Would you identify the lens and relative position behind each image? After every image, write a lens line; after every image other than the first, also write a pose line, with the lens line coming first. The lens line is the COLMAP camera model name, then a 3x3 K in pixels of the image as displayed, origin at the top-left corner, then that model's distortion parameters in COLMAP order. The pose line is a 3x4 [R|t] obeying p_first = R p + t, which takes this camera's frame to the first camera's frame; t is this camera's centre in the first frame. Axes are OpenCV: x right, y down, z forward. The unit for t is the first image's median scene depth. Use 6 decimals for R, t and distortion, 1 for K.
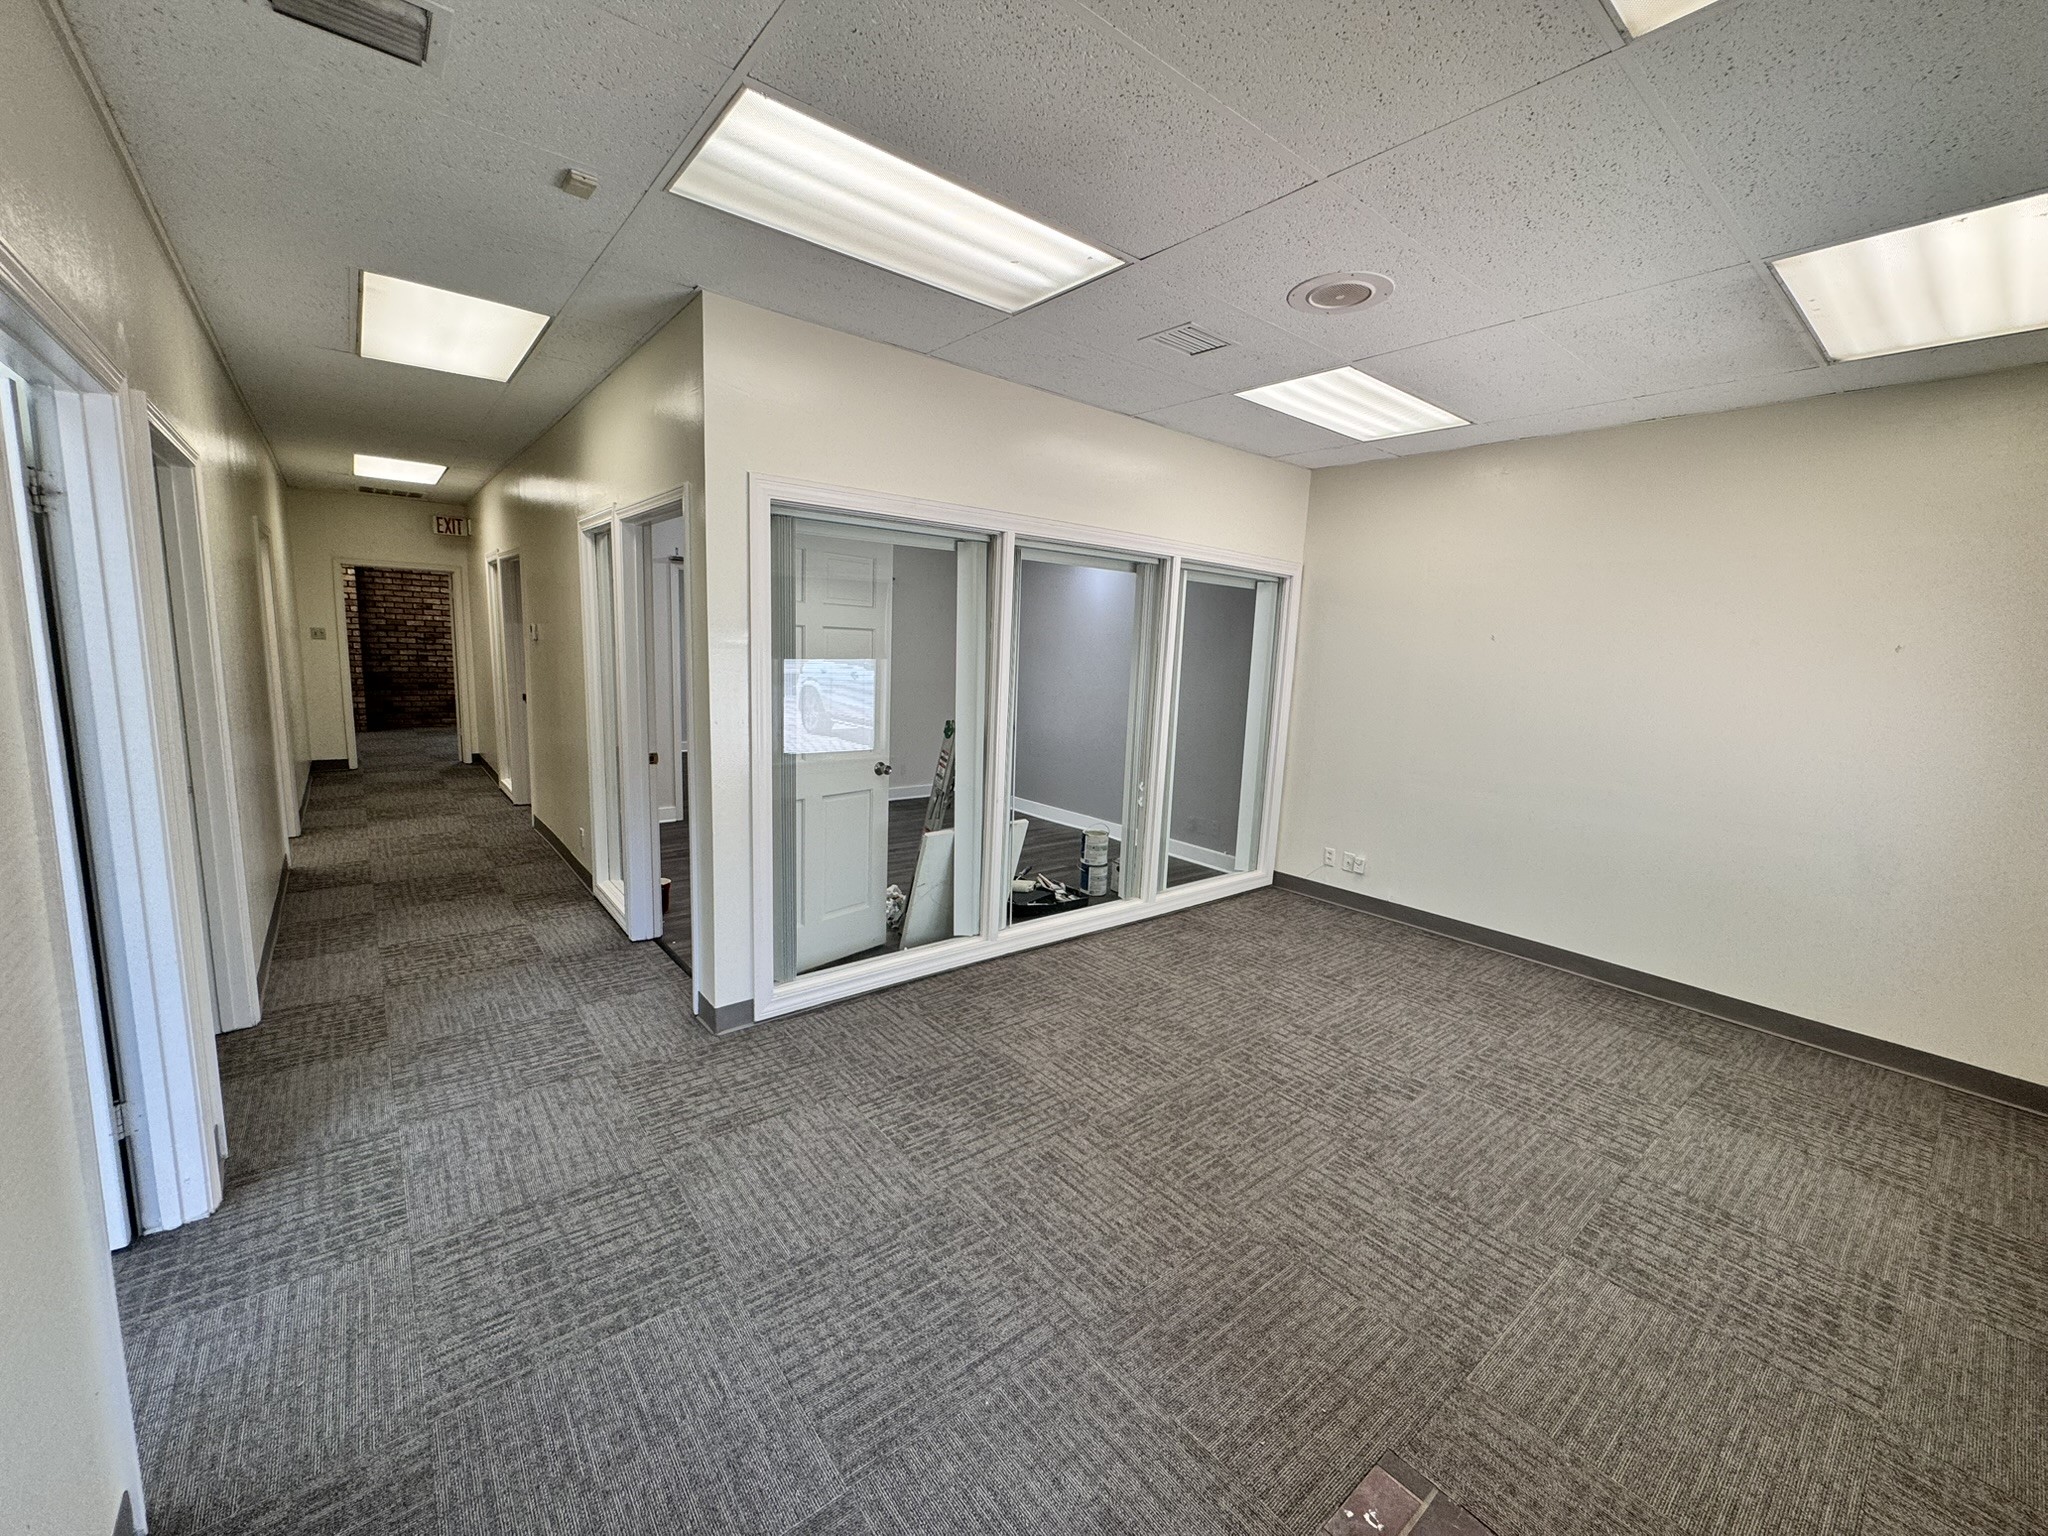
lens RADIAL K [[816.2, 0, 1018.2], [0, 816.2, 766.9], [0, 0, 1]] dist [0.003344, -0.000190]
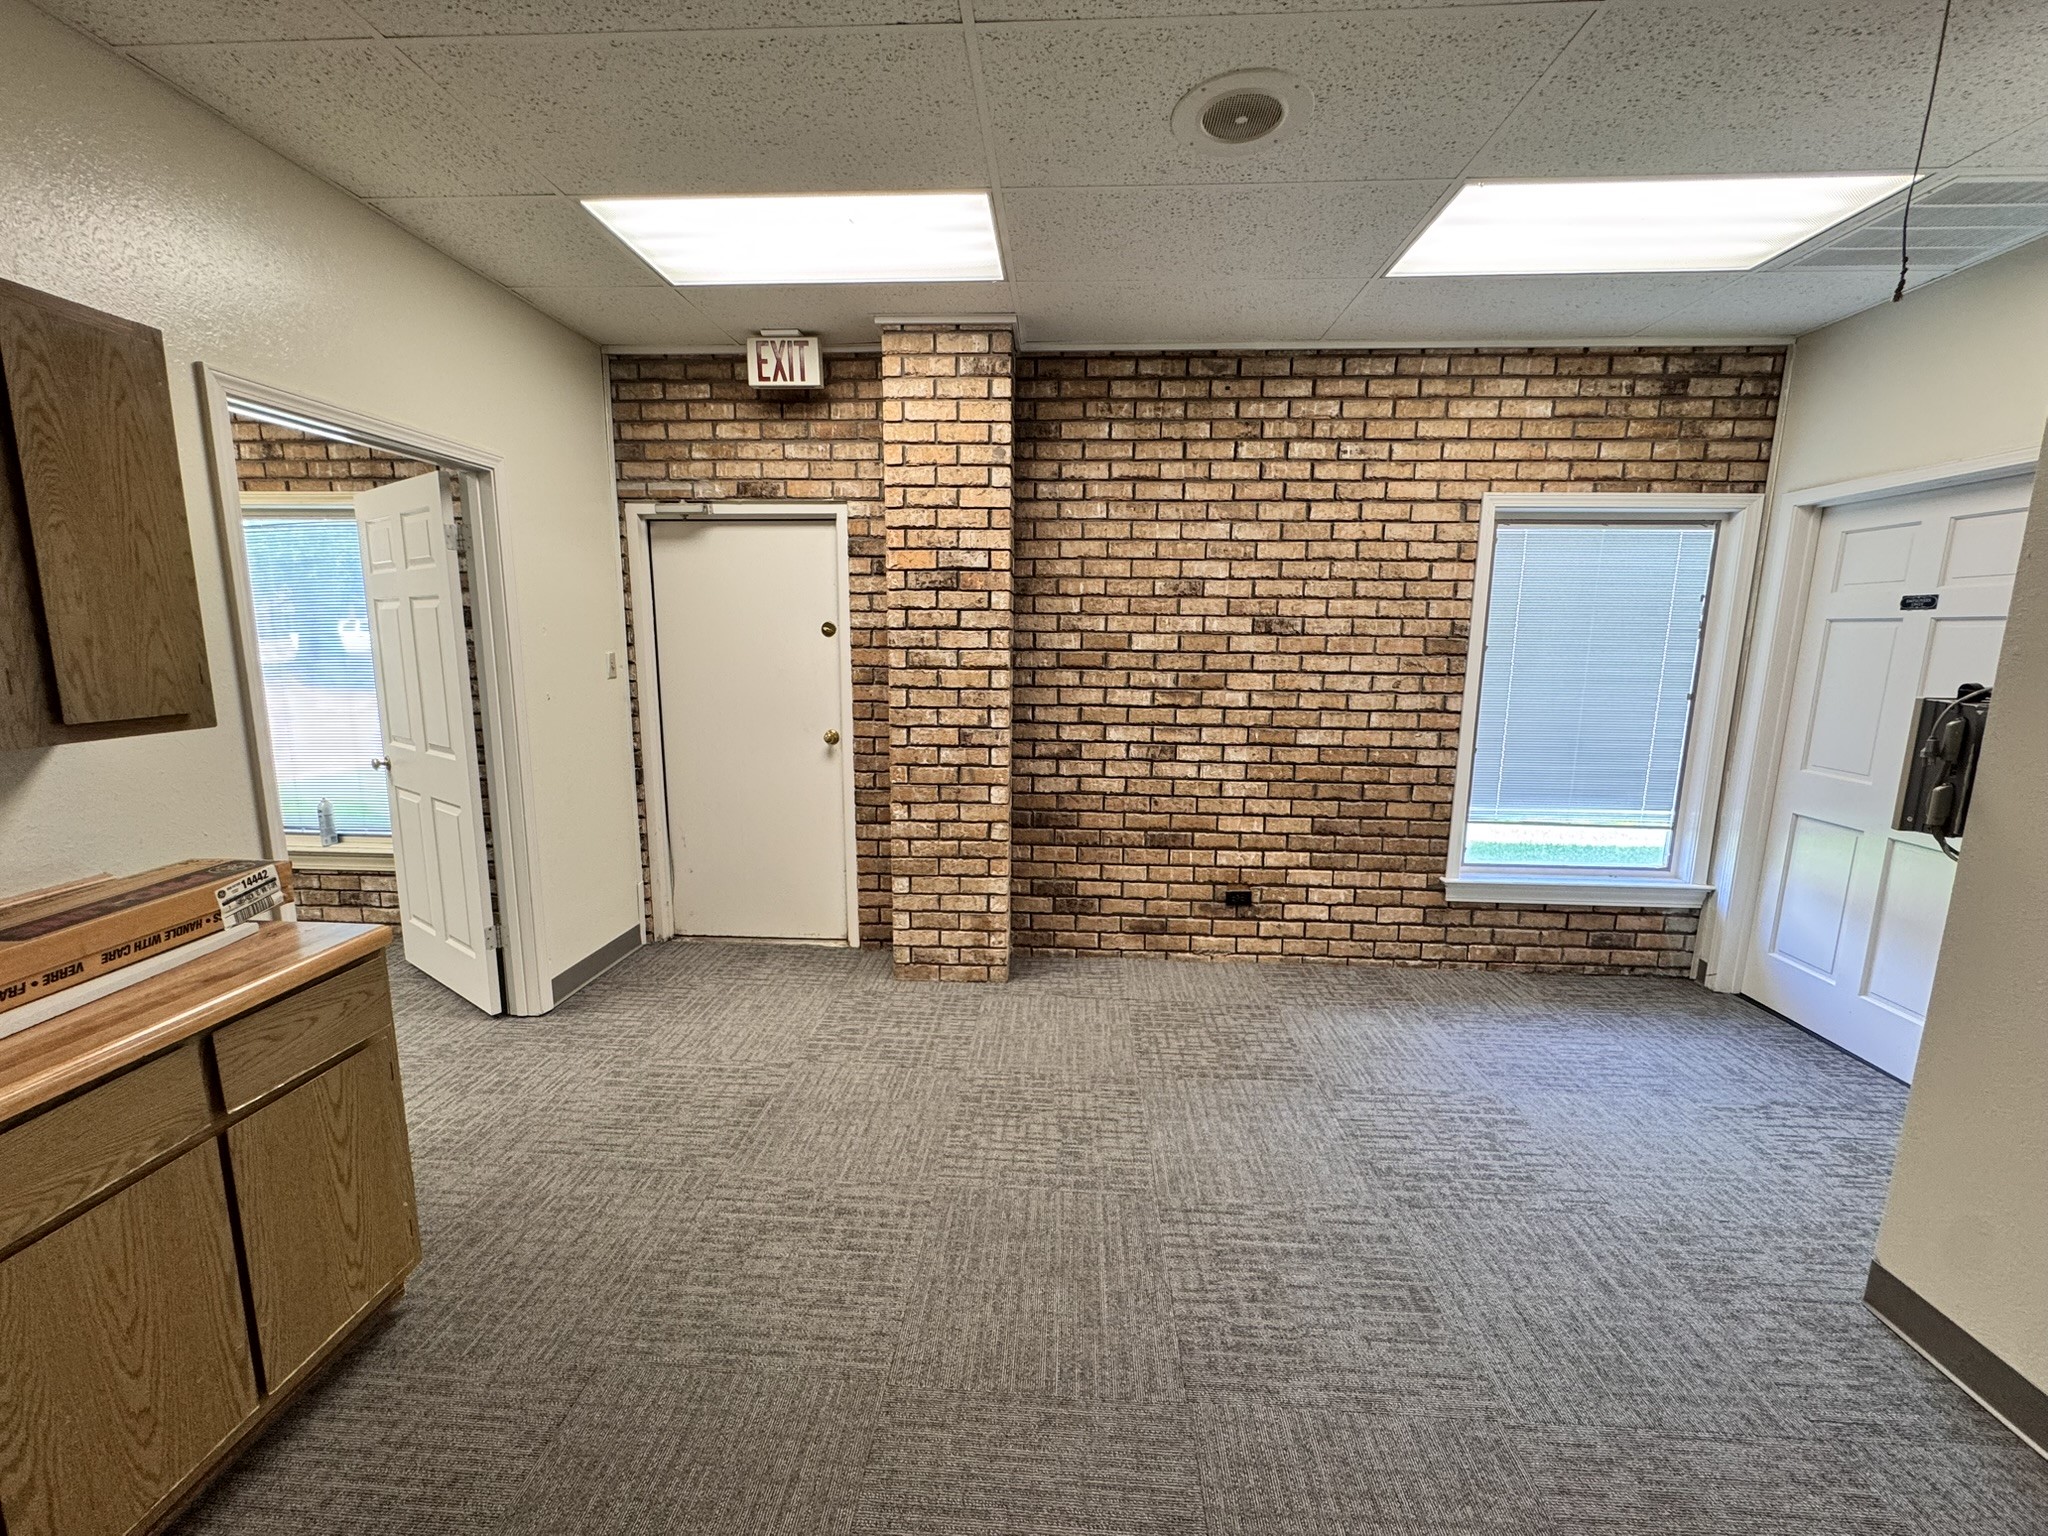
lens RADIAL K [[816.2, 0, 1025.3], [0, 816.2, 766.0], [0, 0, 1]] dist [0.003344, -0.000190]
pose [[0.736995, 0.079336, -0.671226, -0.591144], [-0.083104, 0.996189, 0.026497, -0.139748], [0.670770, 0.036253, 0.740779, 0.776943]]
